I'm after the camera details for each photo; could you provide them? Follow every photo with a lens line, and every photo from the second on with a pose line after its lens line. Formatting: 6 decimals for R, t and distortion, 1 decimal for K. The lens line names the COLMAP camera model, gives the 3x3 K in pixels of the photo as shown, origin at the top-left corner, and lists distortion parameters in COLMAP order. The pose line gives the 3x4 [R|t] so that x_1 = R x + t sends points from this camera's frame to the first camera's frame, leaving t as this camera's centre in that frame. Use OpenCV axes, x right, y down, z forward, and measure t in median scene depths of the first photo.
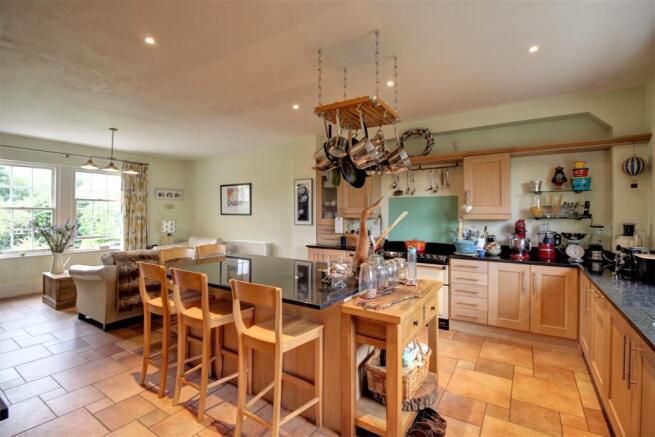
lens RADIAL K [[305.8, 0, 327.2], [0, 305.8, 212.9], [0, 0, 1]] dist [-0.005978, -0.002081]
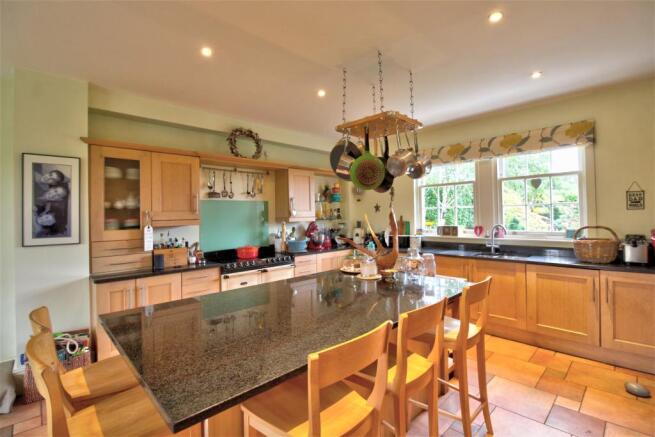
lens RADIAL K [[305.8, 0, 329.6], [0, 305.8, 215.8], [0, 0, 1]] dist [-0.005978, -0.002081]
pose [[0.212759, -0.003289, 0.977099, -0.515654], [0.021919, 0.999759, -0.001408, 0.001491], [-0.976859, 0.021716, 0.212780, 0.479286]]
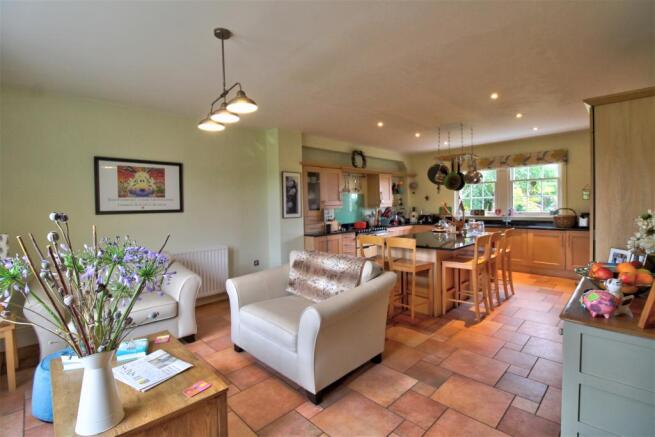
lens RADIAL K [[305.8, 0, 326.7], [0, 305.8, 216.8], [0, 0, 1]] dist [-0.005978, -0.002081]
pose [[0.203821, -0.041608, 0.978124, -1.131545], [0.023848, 0.999011, 0.037527, 0.001493], [-0.978718, 0.015677, 0.204612, 0.741173]]
